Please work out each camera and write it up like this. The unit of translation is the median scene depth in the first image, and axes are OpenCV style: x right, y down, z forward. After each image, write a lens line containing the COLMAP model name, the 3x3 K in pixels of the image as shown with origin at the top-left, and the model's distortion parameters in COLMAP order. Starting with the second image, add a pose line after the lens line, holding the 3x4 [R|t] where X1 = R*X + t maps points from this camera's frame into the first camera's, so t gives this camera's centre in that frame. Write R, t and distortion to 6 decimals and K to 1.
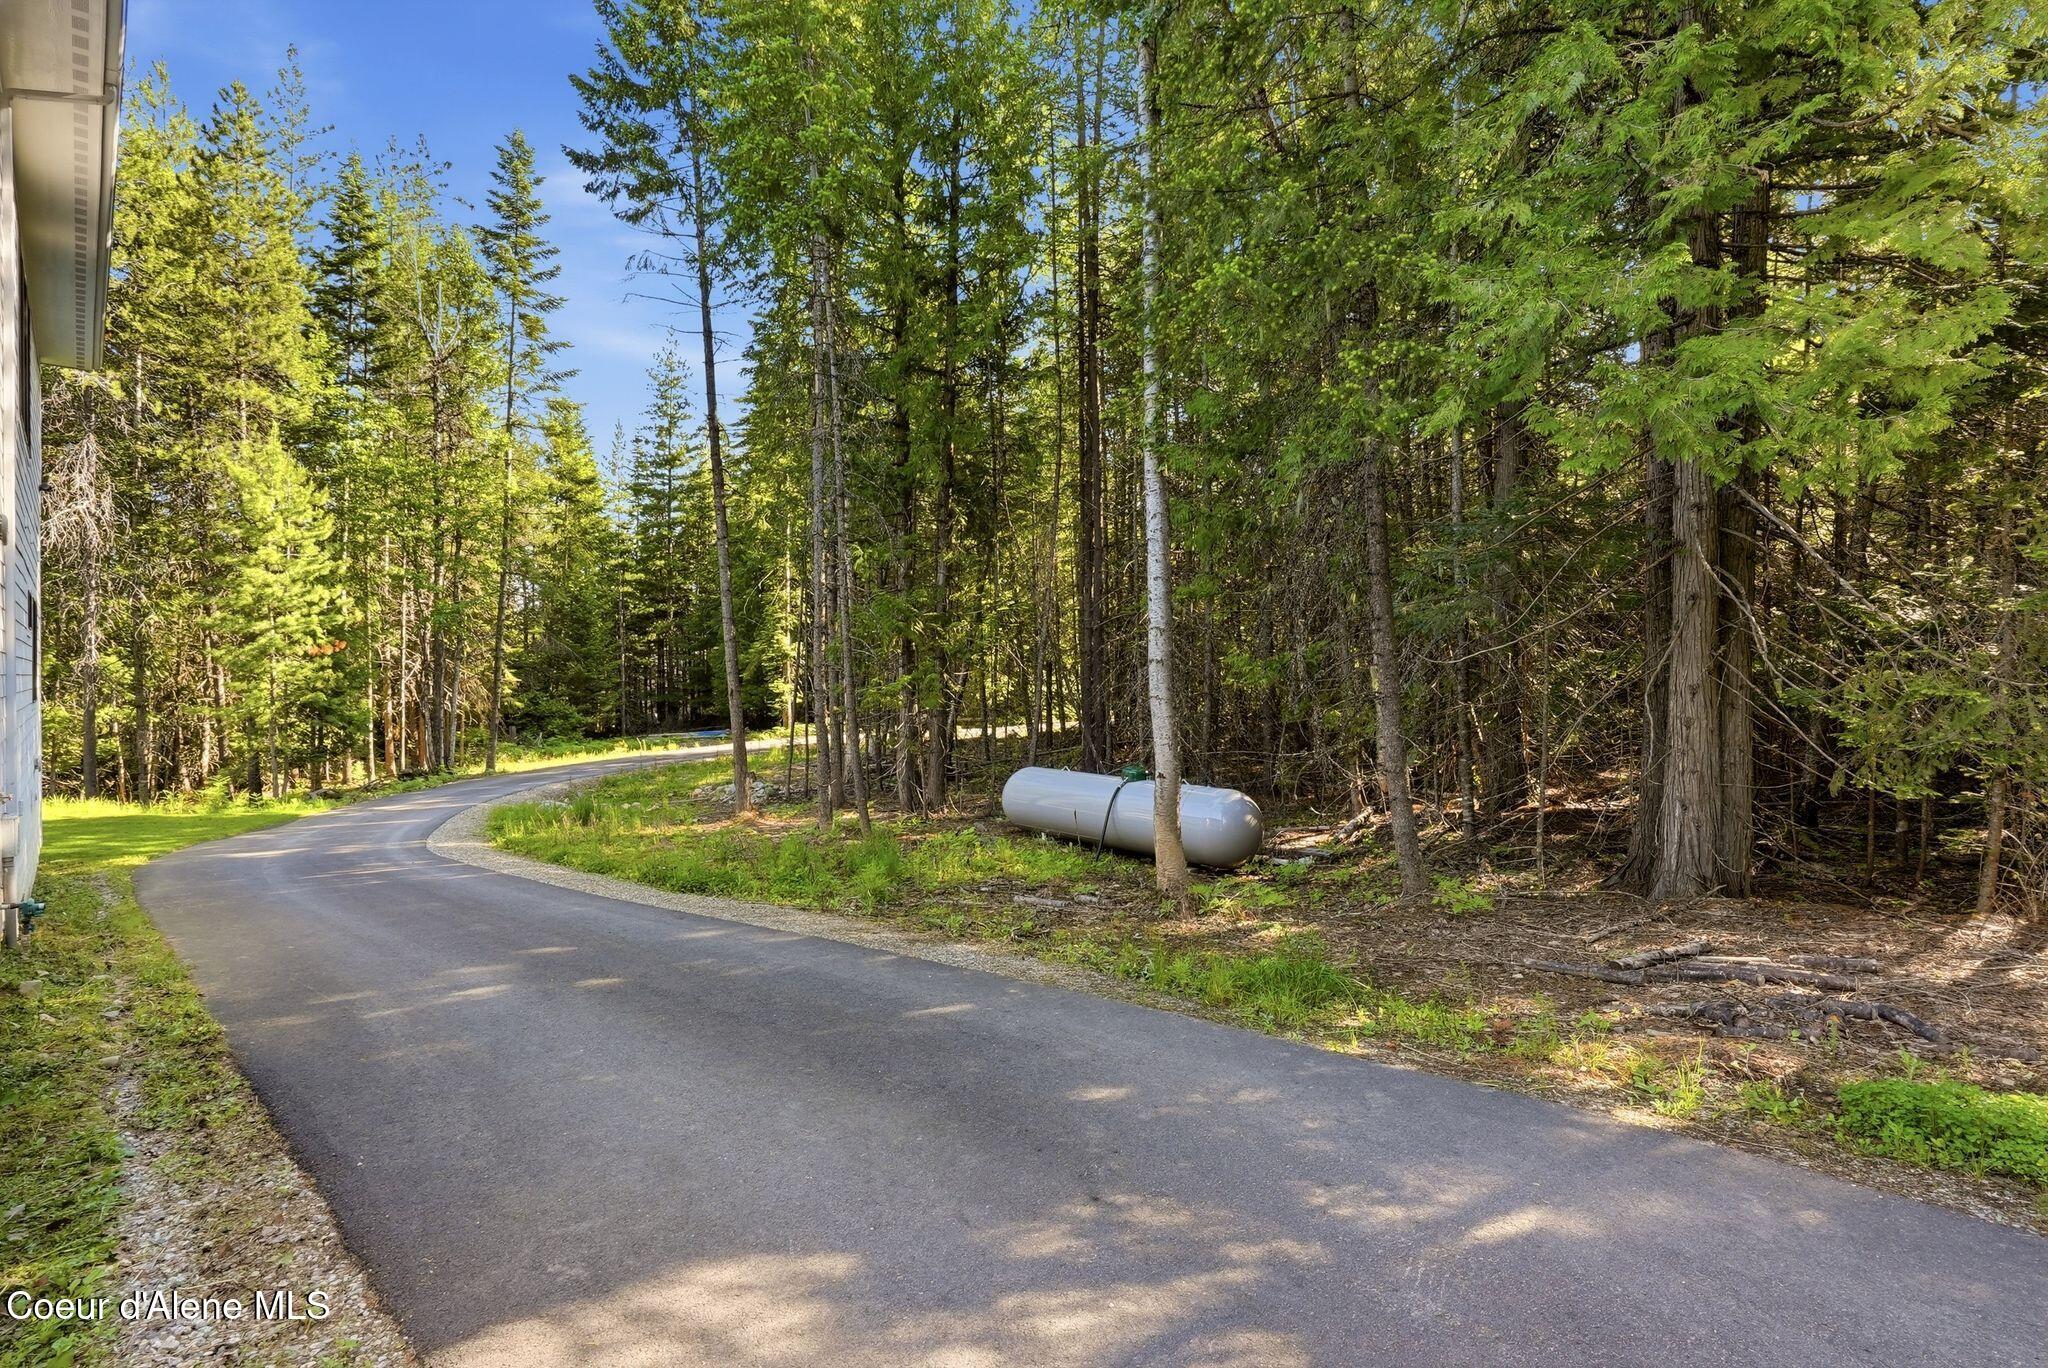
lens RADIAL K [[1036.7, 0, 1024.6], [0, 1036.7, 685.3], [0, 0, 1]] dist [-0.002637, 0.001036]
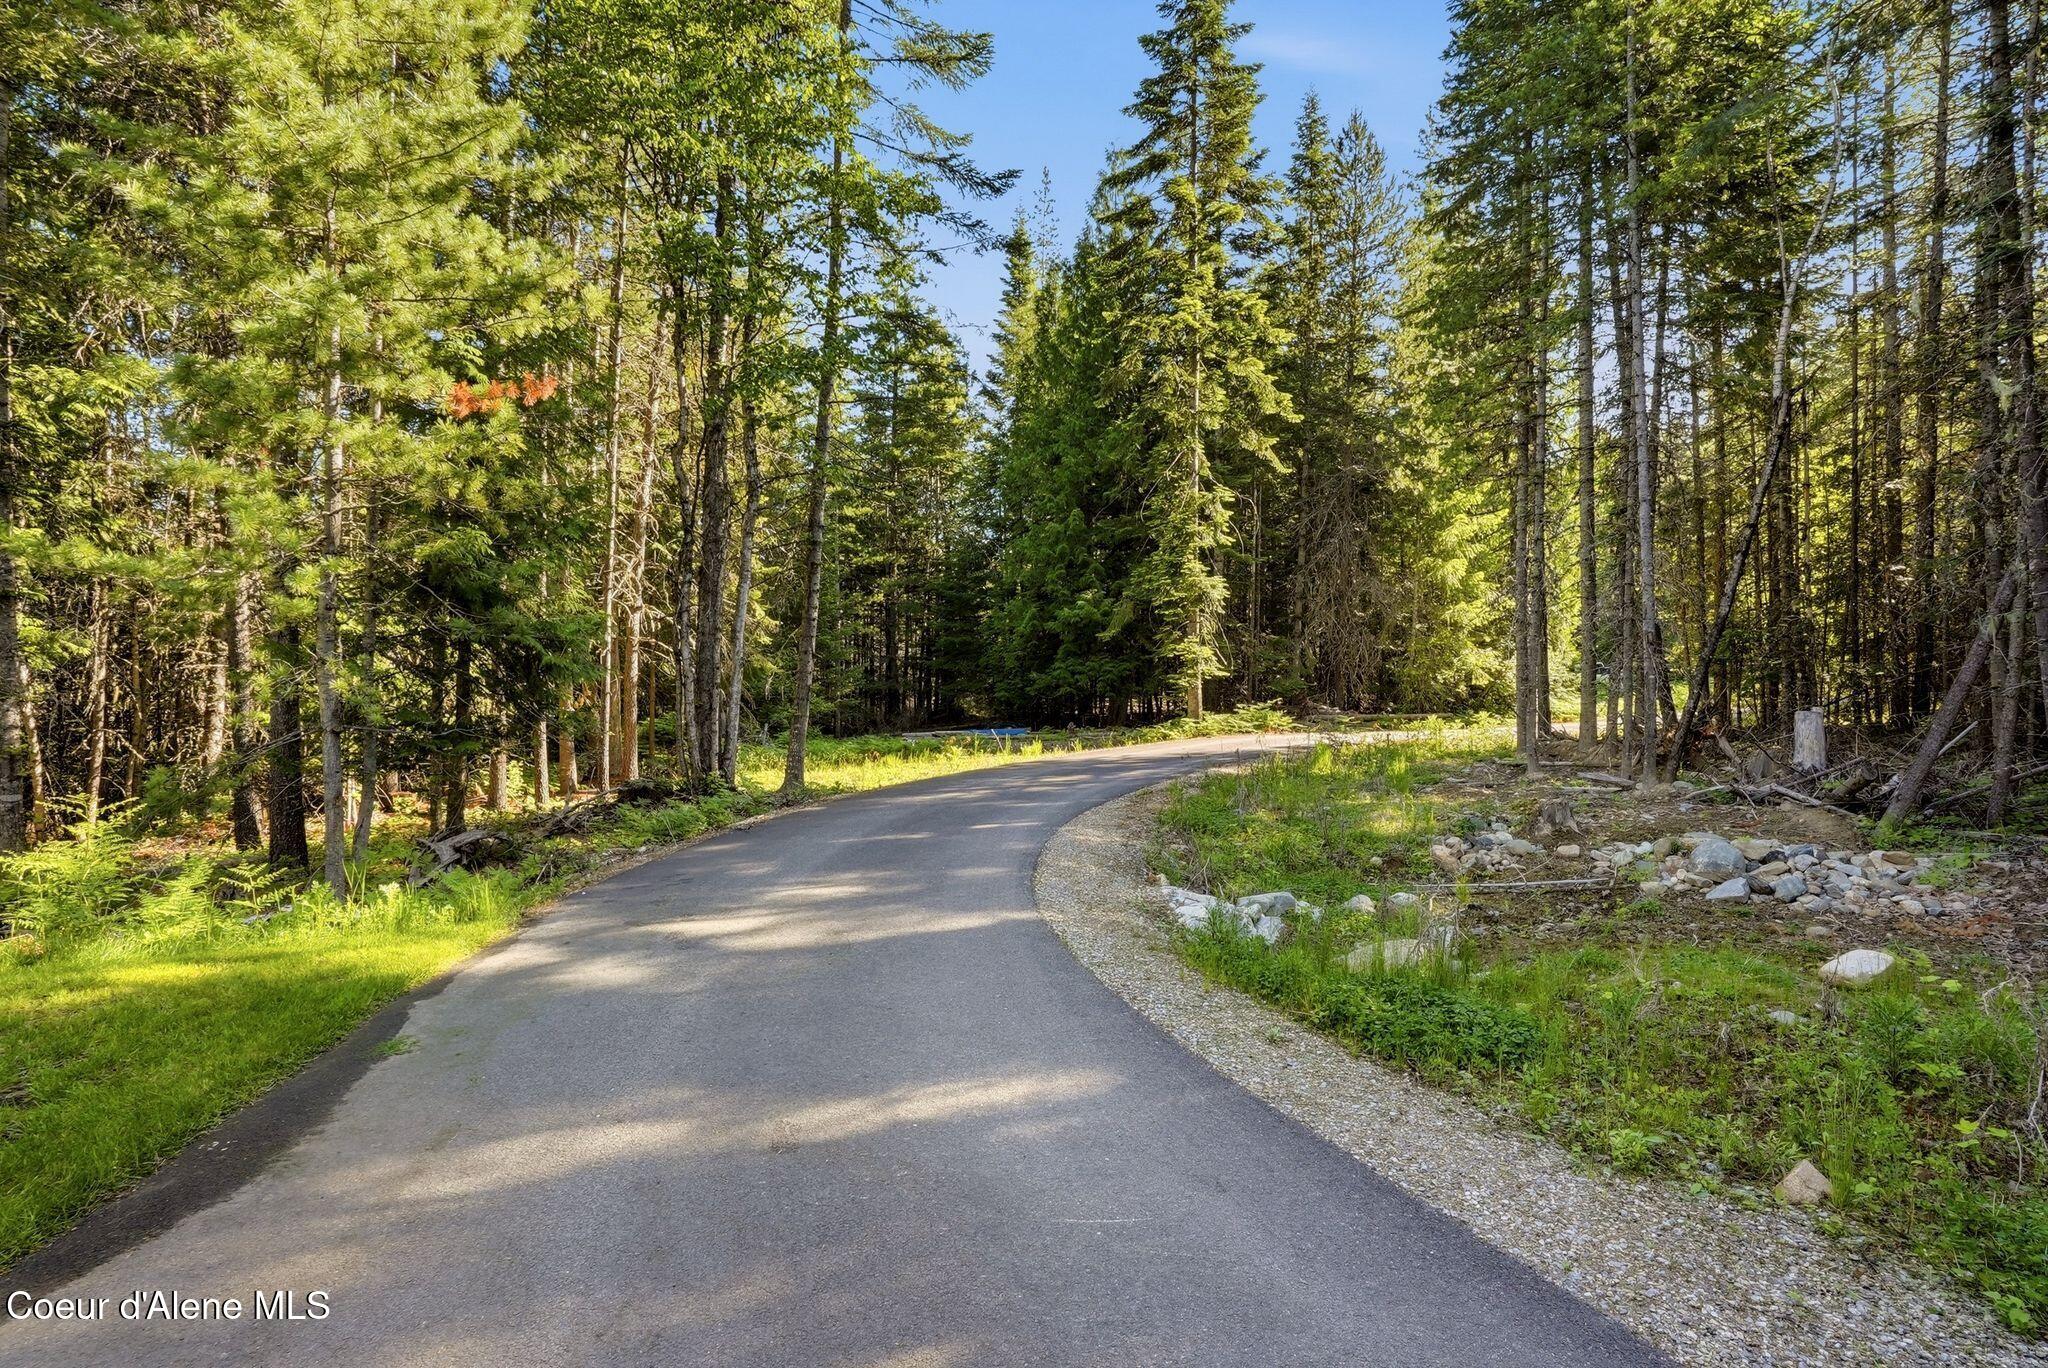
lens RADIAL K [[1036.7, 0, 1024.6], [0, 1036.7, 685.3], [0, 0, 1]] dist [-0.002637, 0.001036]
pose [[0.997718, 0.015218, -0.065784, -0.356060], [-0.016421, 0.999707, -0.017792, 0.040656], [0.065494, 0.018831, 0.997675, 0.503860]]
